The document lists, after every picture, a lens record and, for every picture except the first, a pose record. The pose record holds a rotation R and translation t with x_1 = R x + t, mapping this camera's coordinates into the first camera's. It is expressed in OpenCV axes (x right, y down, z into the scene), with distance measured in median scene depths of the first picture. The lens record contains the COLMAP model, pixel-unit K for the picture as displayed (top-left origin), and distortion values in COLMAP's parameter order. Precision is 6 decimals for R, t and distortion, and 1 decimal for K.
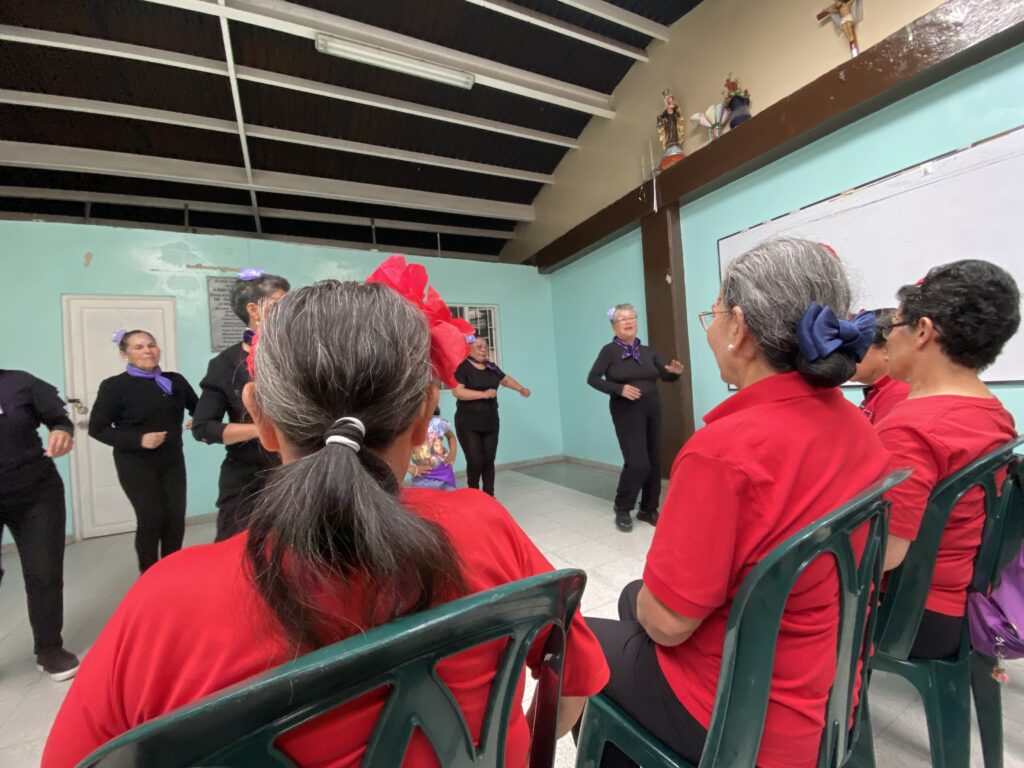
lens RADIAL K [[438.6, 0, 517.8], [0, 438.6, 385.4], [0, 0, 1]] dist [0.020621, -0.023591]
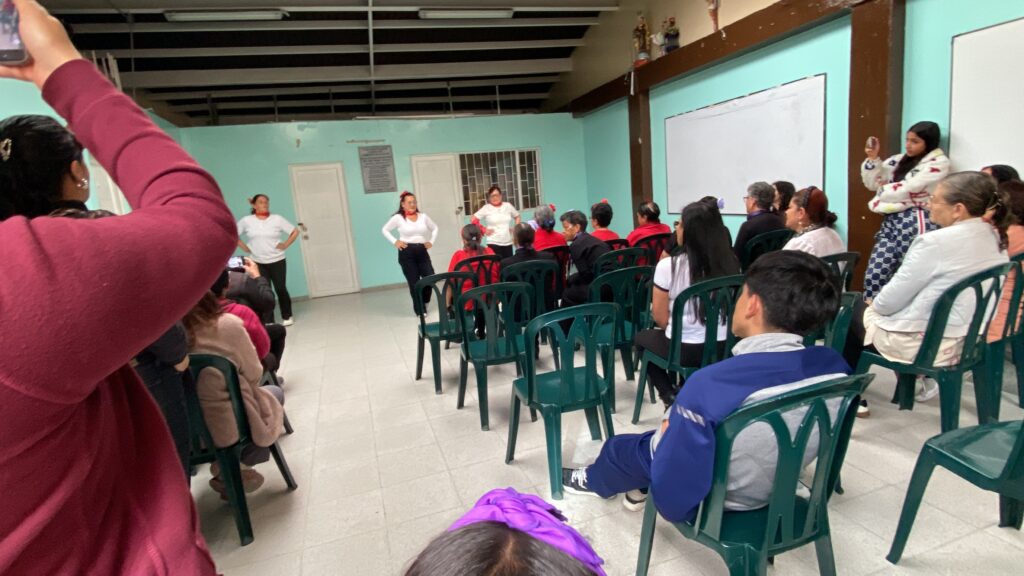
lens RADIAL K [[530.8, 0, 512.0], [0, 530.8, 288.0], [0, 0, 1]] dist [0.061007, -0.068897]
pose [[0.983608, 0.010327, -0.180025, 0.229962], [0.024775, 0.981150, 0.191652, -0.099059], [0.178611, -0.192970, 0.964811, -0.939659]]
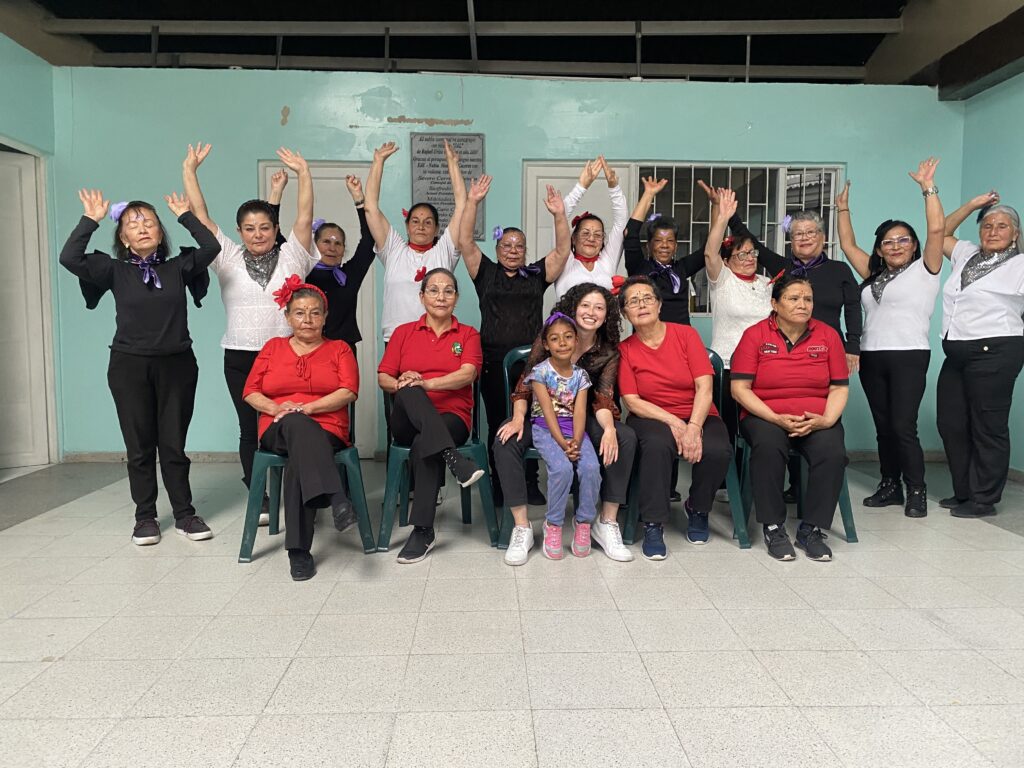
lens RADIAL K [[795.2, 0, 507.1], [0, 795.2, 391.8], [0, 0, 1]] dist [0.008350, -0.000627]
pose [[0.895063, 0.108177, -0.432619, 0.052772], [-0.062947, 0.991066, 0.117583, 0.012041], [0.441474, -0.078012, 0.893876, -0.140270]]
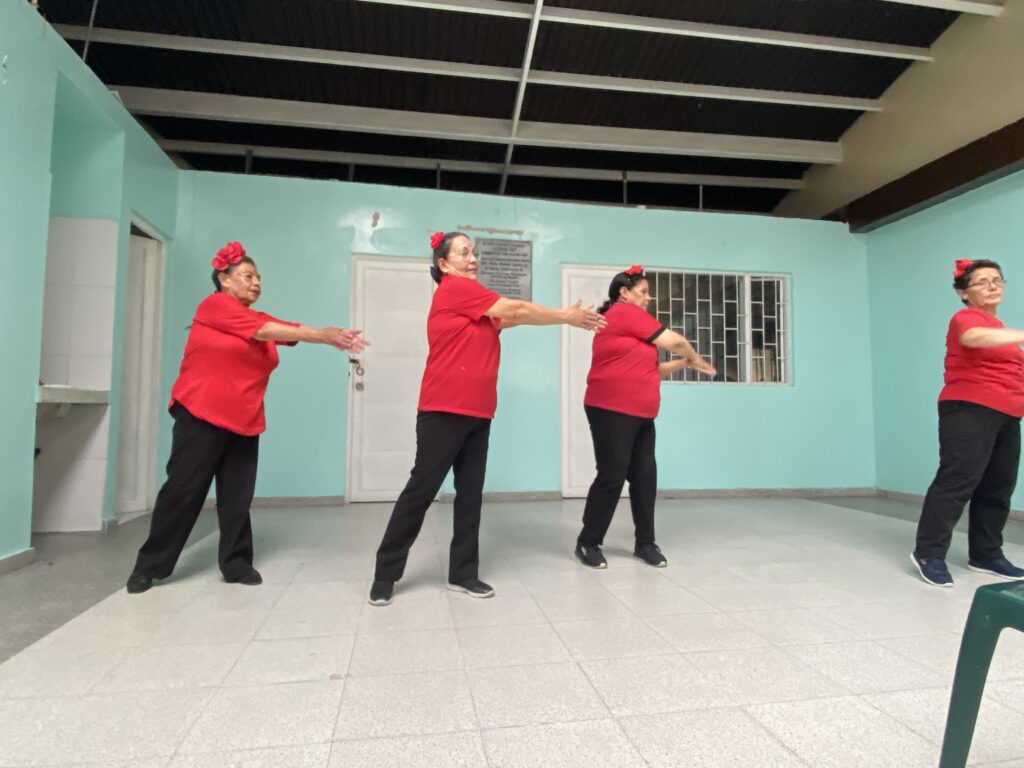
lens RADIAL K [[603.9, 0, 512.9], [0, 603.9, 376.1], [0, 0, 1]] dist [0.054310, -0.058379]
pose [[0.949271, 0.054966, -0.309618, -0.221197], [-0.069778, 0.996878, -0.036960, 0.083903], [0.306620, 0.056690, 0.950142, -0.171153]]
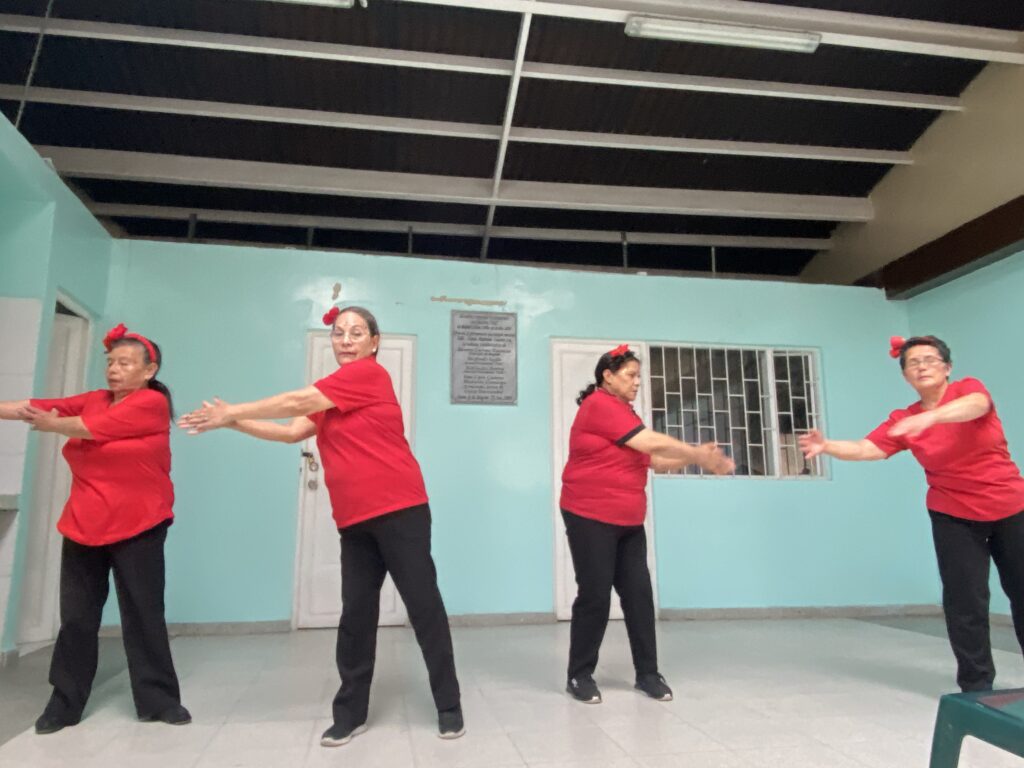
lens RADIAL K [[741.6, 0, 506.1], [0, 741.6, 375.7], [0, 0, 1]] dist [0.082497, -0.106636]
pose [[0.949543, 0.007359, -0.313552, -0.185121], [-0.060748, 0.985108, -0.160846, 0.082682], [0.307699, 0.171778, 0.935849, -0.219647]]
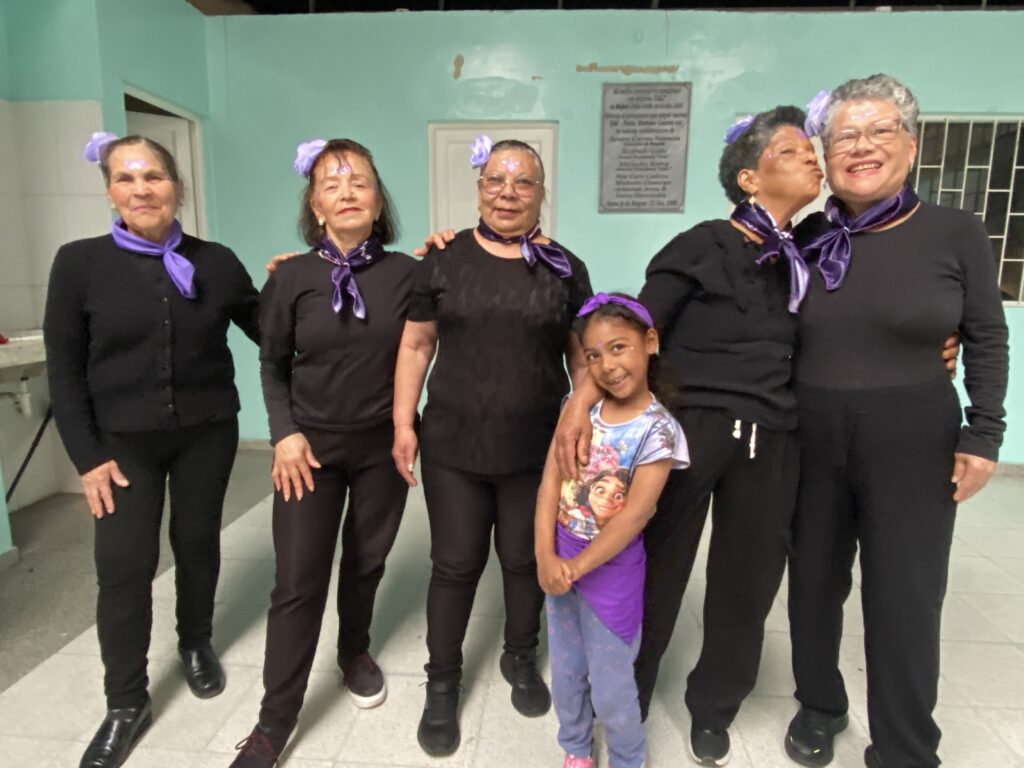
lens RADIAL K [[607.4, 0, 519.4], [0, 607.4, 387.9], [0, 0, 1]] dist [0.063319, -0.070447]
pose [[0.835400, 0.171710, -0.522132, -0.281674], [-0.067806, 0.974889, 0.212117, -0.006531], [0.545444, -0.141799, 0.826065, 0.163979]]
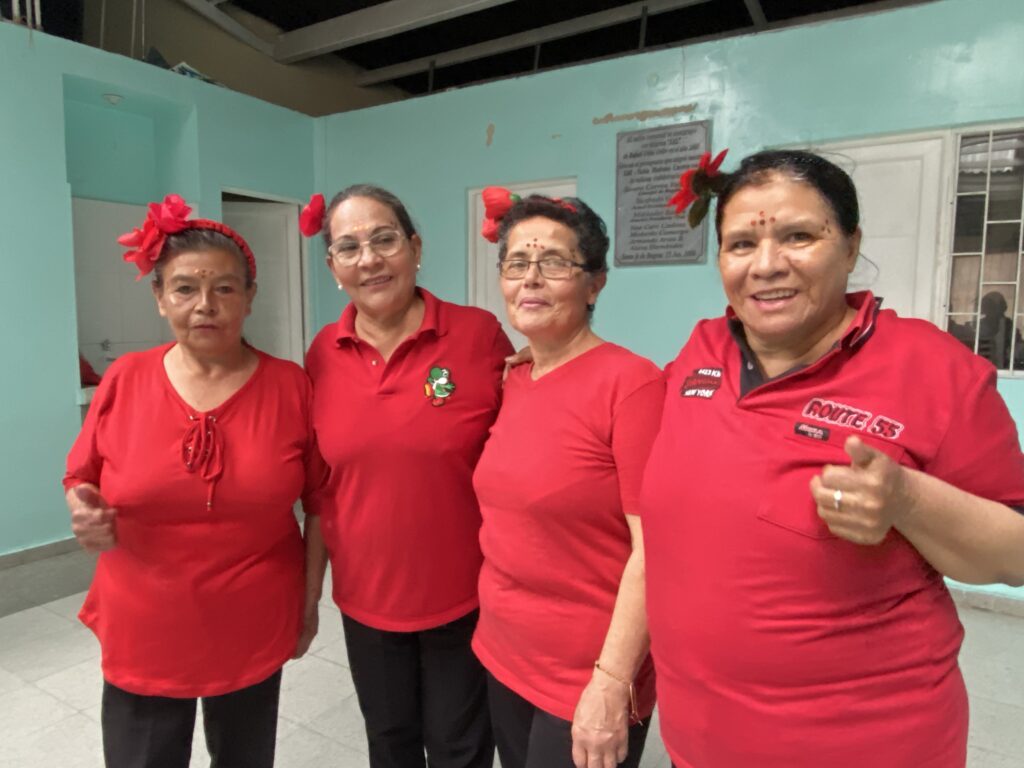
lens RADIAL K [[689.5, 0, 514.9], [0, 689.5, 386.2], [0, 0, 1]] dist [0.072684, -0.087791]
pose [[0.488208, 0.167534, -0.856496, 0.072427], [-0.031216, 0.984126, 0.174705, -0.075157], [0.872169, -0.058557, 0.485688, 0.415317]]
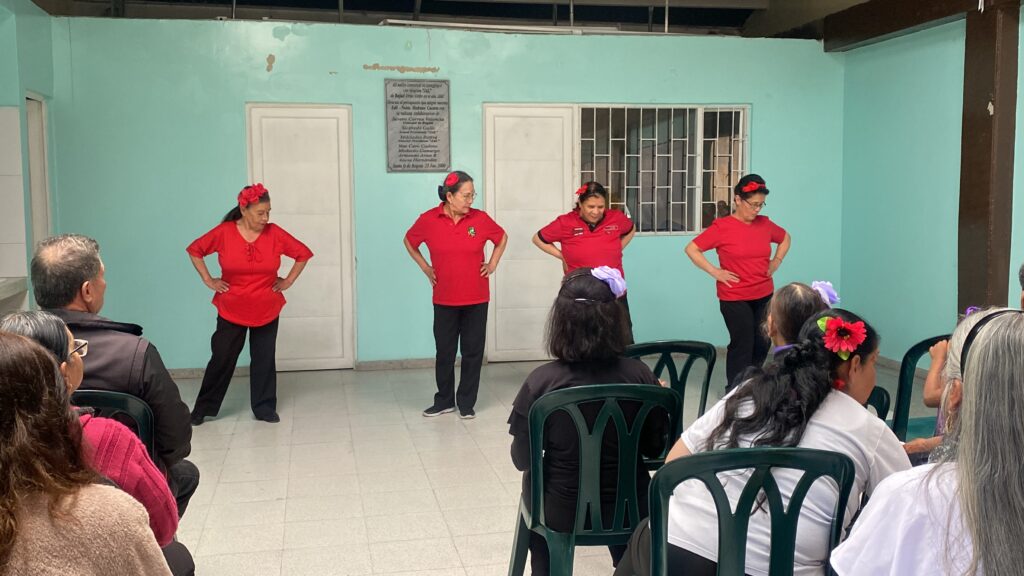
lens RADIAL K [[1020.1, 0, 512.0], [0, 1020.1, 288.0], [0, 0, 1]] dist [0.126119, -0.330063]
pose [[0.955326, 0.088271, -0.282064, 0.096846], [-0.056272, 0.991225, 0.119613, -0.103337], [0.290147, -0.098397, 0.951910, -0.796032]]
